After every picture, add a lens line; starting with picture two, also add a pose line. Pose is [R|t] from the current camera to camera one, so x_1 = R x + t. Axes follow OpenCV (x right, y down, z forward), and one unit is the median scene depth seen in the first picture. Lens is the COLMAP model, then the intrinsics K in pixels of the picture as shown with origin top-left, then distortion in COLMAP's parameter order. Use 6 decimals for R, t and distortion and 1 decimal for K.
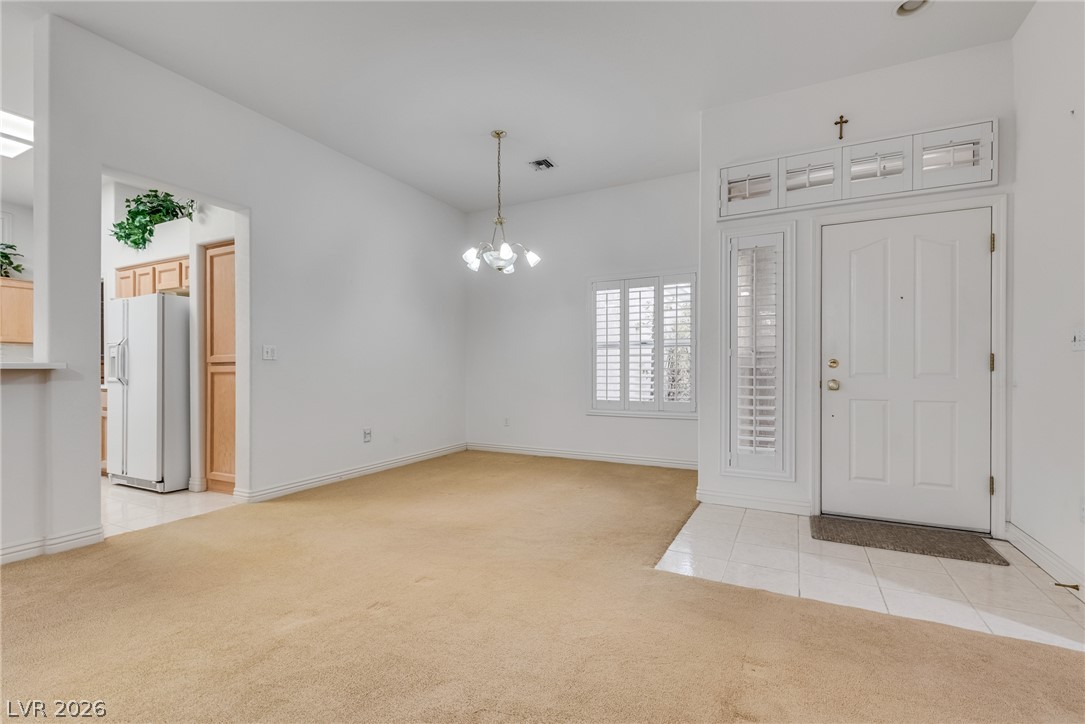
lens RADIAL K [[487.3, 0, 552.9], [0, 487.3, 364.8], [0, 0, 1]] dist [0.005730, 0.000794]
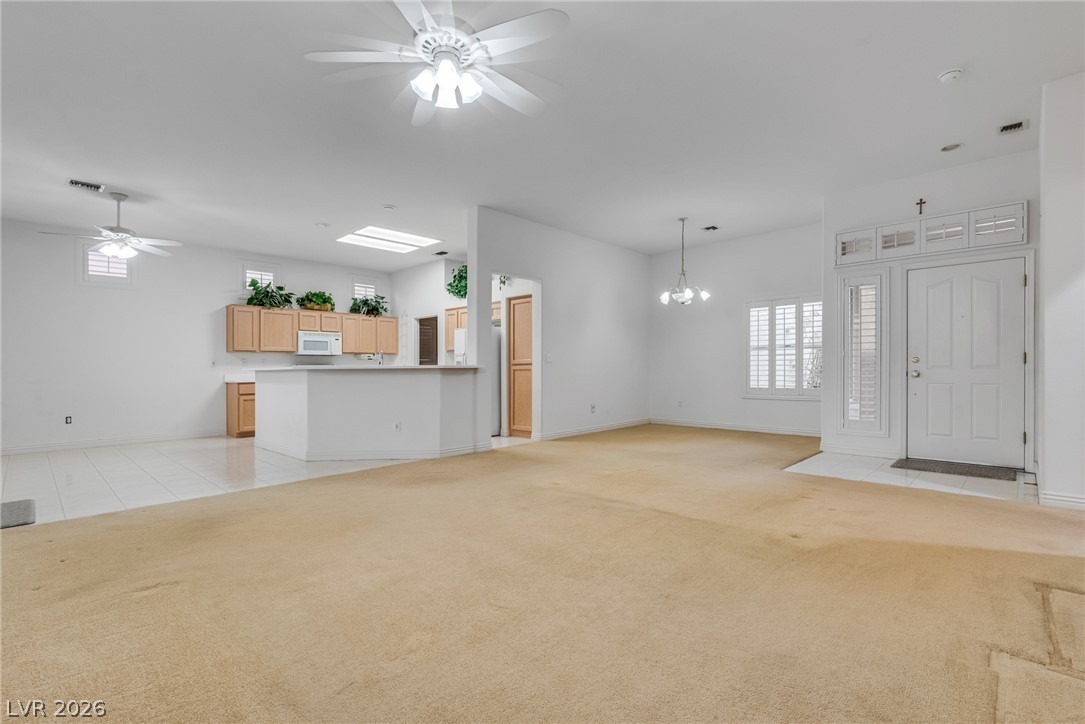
lens RADIAL K [[514.1, 0, 539.4], [0, 514.1, 365.7], [0, 0, 1]] dist [0.026989, -0.015923]
pose [[0.953196, -0.009839, -0.302192, -0.048643], [0.011597, 0.999925, 0.004025, -0.004445], [0.302130, -0.007341, 0.953239, -0.746563]]
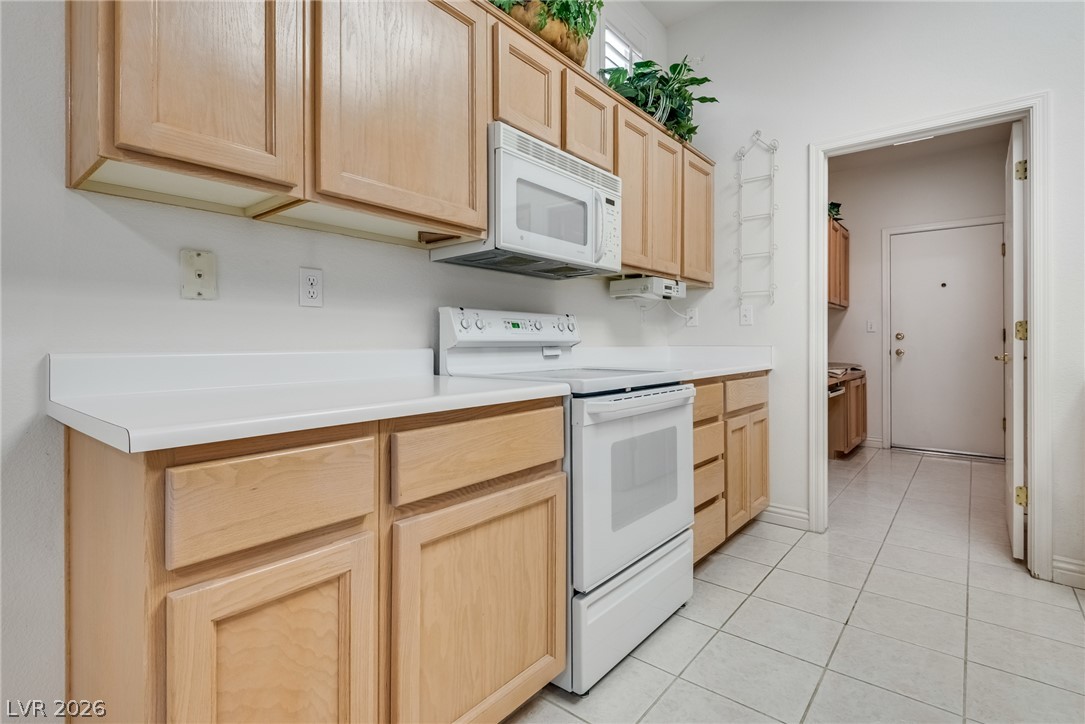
lens RADIAL K [[514.1, 0, 521.2], [0, 514.1, 345.3], [0, 0, 1]] dist [0.026989, -0.015923]
pose [[0.974738, 0.002301, -0.223341, -1.535809], [0.001112, 0.999885, 0.015152, 0.016266], [0.223350, -0.015017, 0.974623, 0.604583]]
